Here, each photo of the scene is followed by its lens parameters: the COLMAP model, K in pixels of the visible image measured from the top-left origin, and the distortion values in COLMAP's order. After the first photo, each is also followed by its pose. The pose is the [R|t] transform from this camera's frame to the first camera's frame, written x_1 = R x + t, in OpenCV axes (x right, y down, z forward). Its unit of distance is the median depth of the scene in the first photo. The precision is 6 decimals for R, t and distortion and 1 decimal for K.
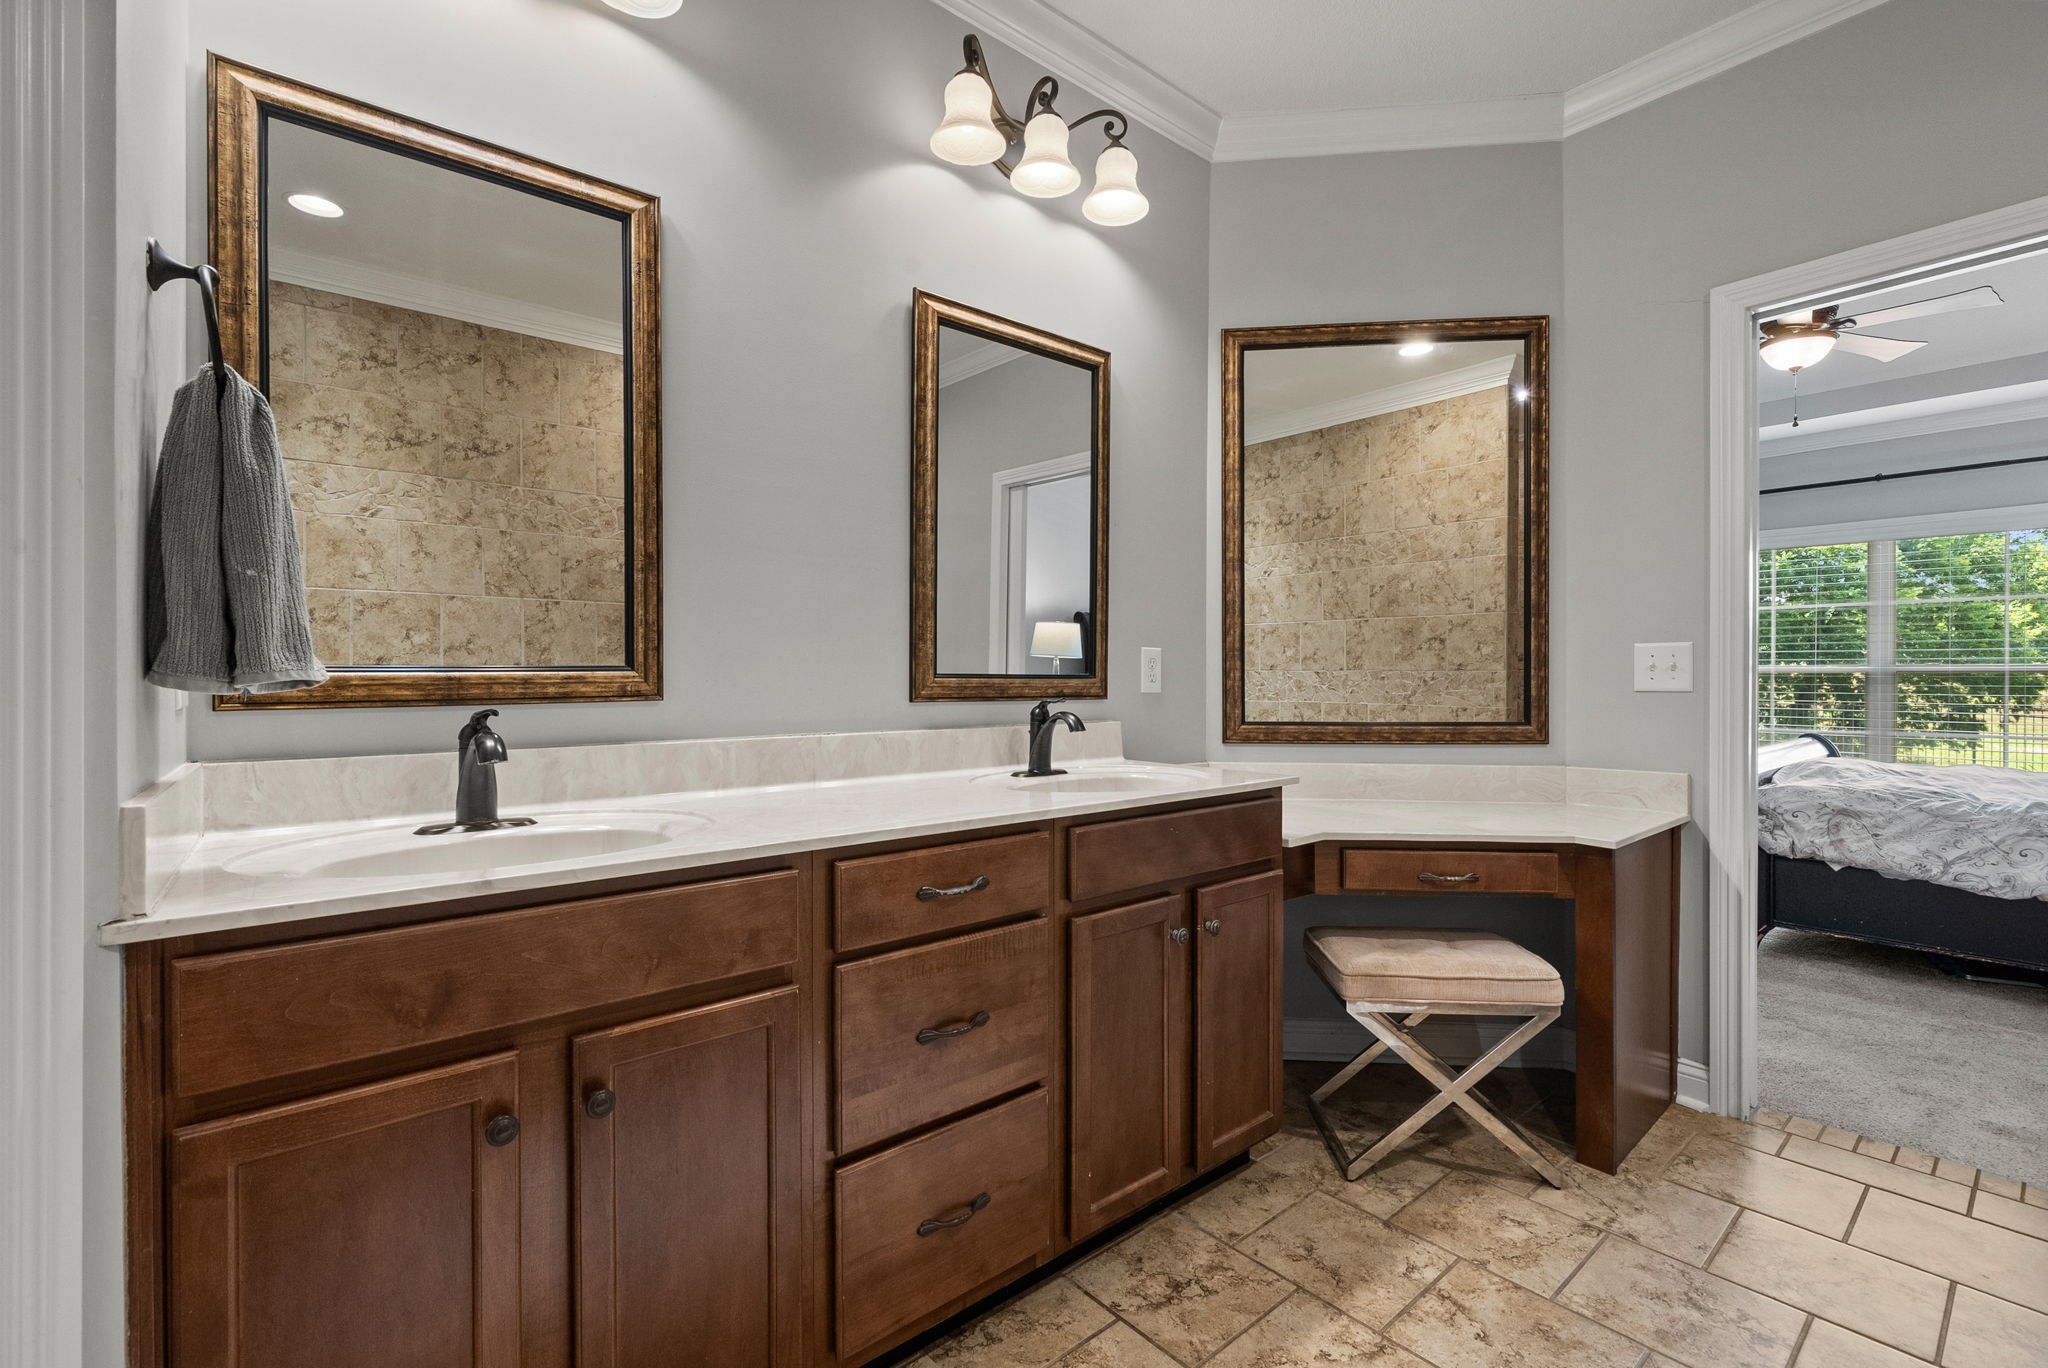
lens RADIAL K [[897.5, 0, 1016.7], [0, 897.5, 681.3], [0, 0, 1]] dist [0.000519, 0.000044]
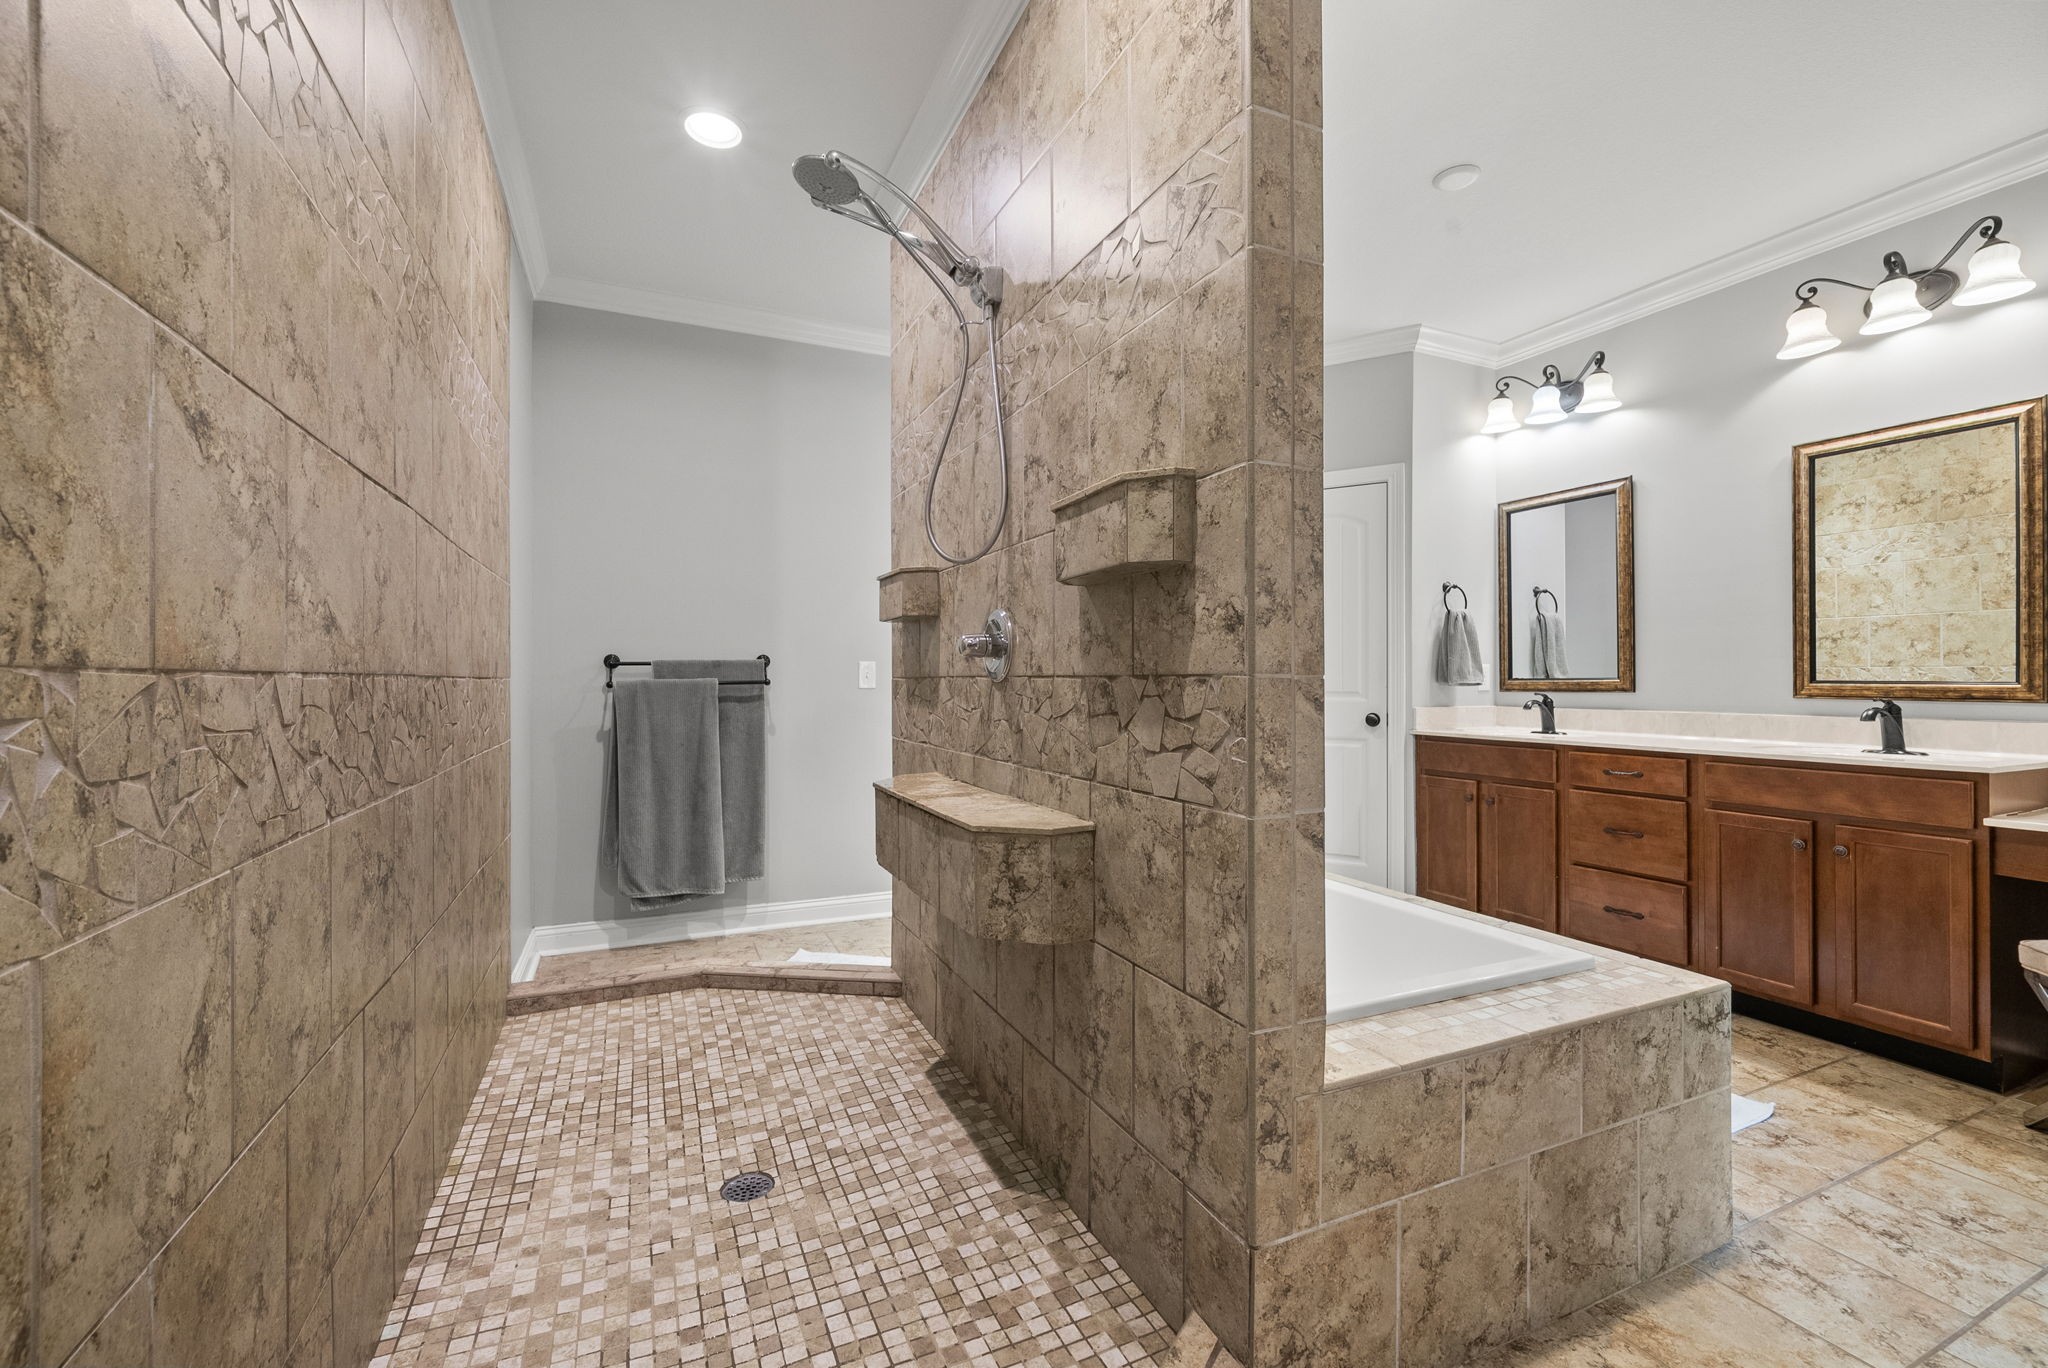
lens RADIAL K [[830.5, 0, 1023.0], [0, 830.5, 675.2], [0, 0, 1]] dist [-0.001037, -0.000315]
pose [[-0.269158, -0.003977, -0.963088, 1.656022], [-0.002103, 0.999992, -0.003541, -0.010084], [0.963094, 0.001072, -0.269164, 0.050671]]
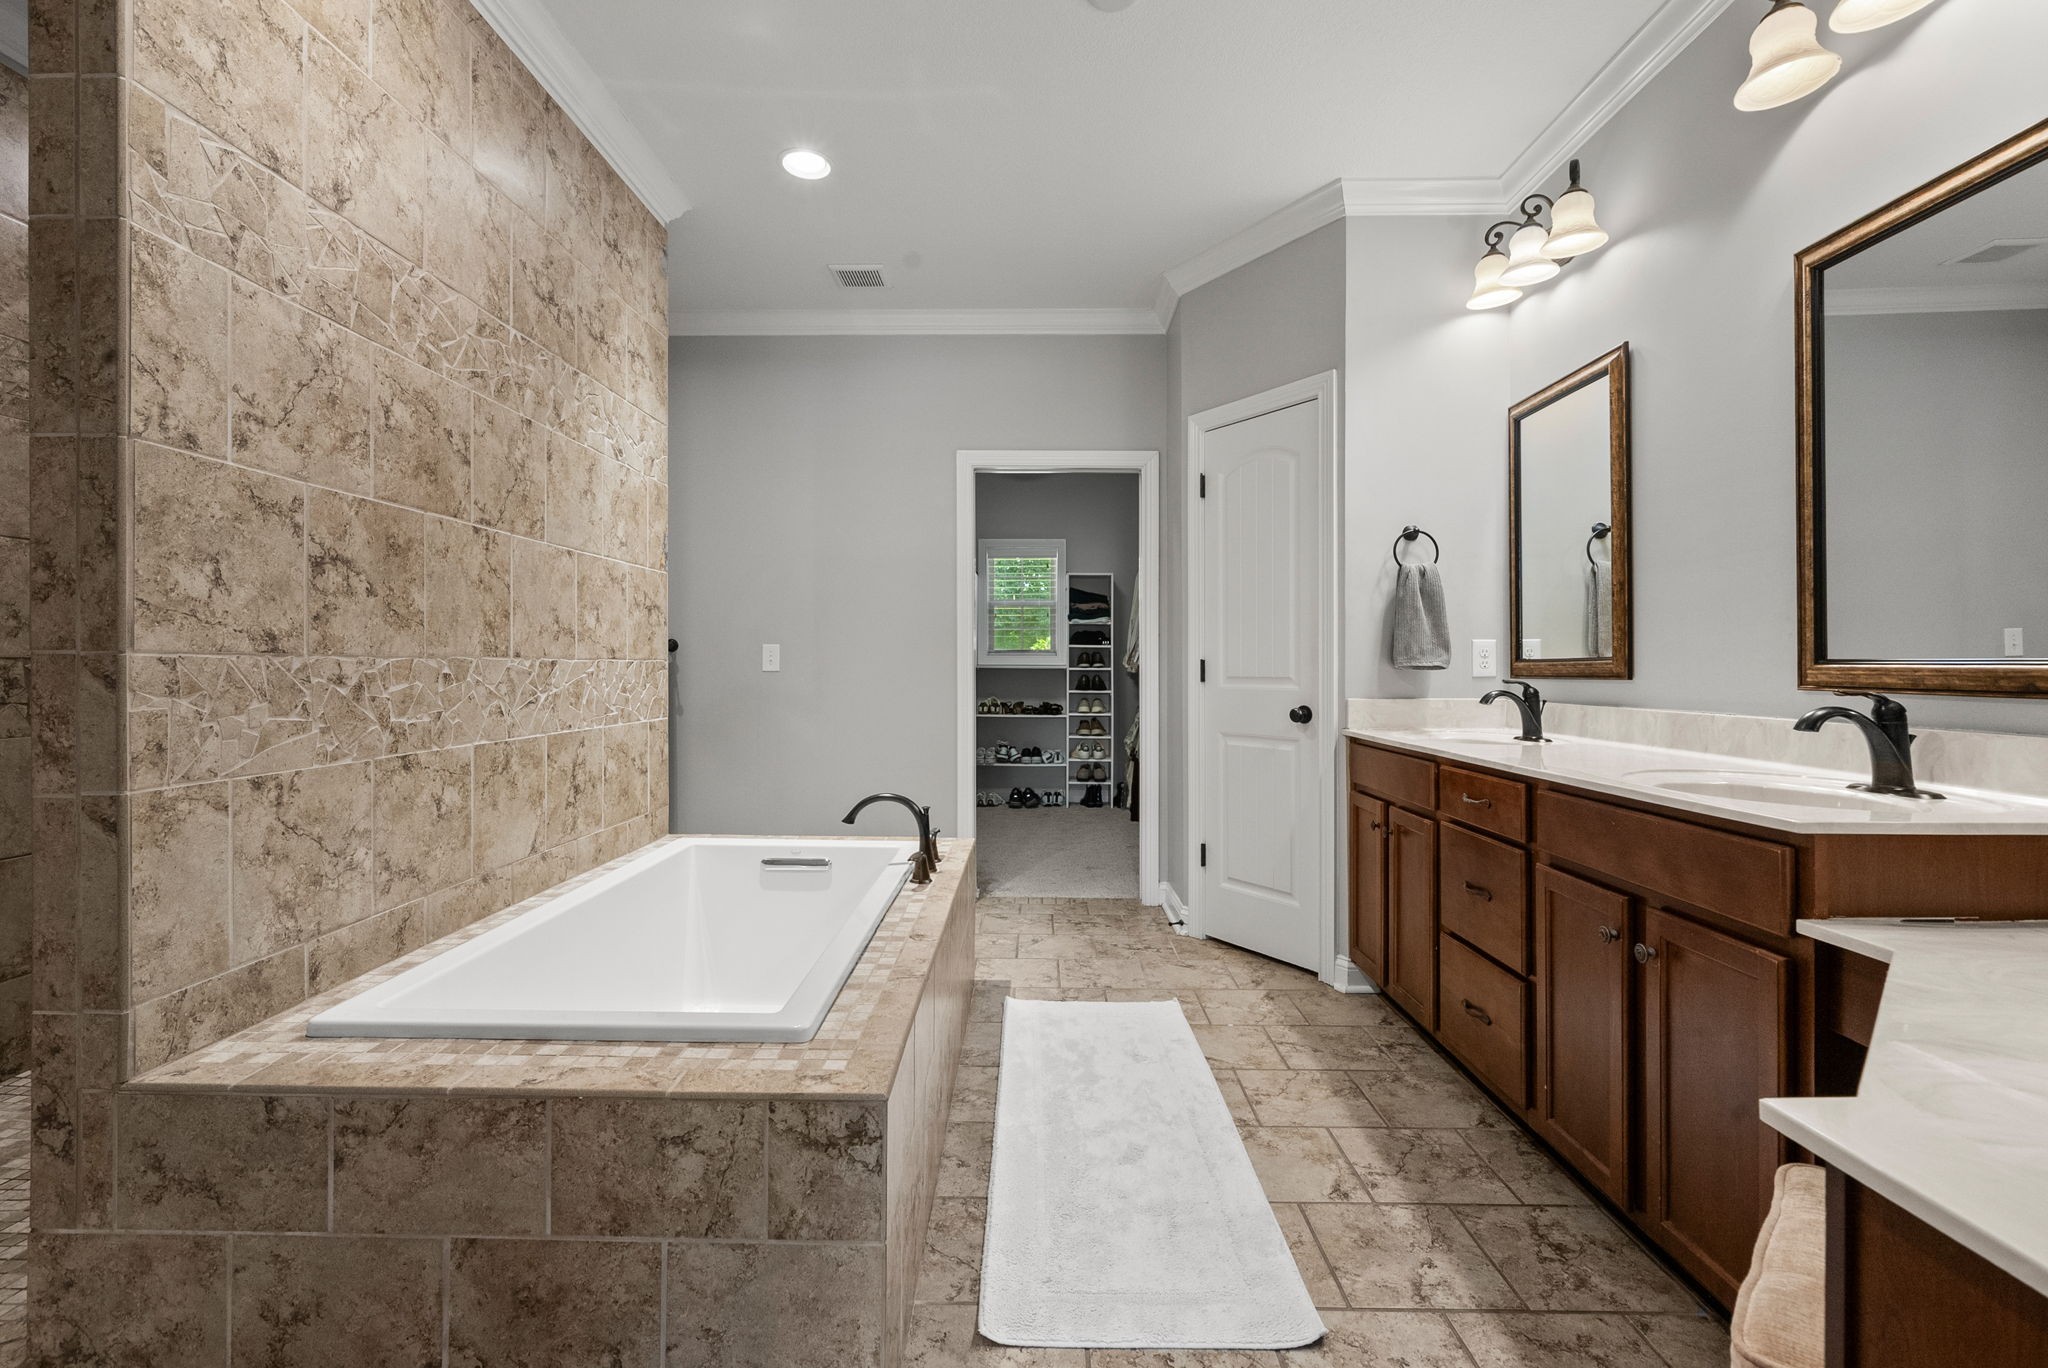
lens RADIAL K [[887.8, 0, 1025.2], [0, 887.8, 662.9], [0, 0, 1]] dist [-0.000629, 0.000686]
pose [[-0.650702, -0.000991, -0.759333, 1.084841], [-0.000358, 0.999999, -0.000998, -0.004215], [0.759333, -0.000377, -0.650702, 0.953823]]
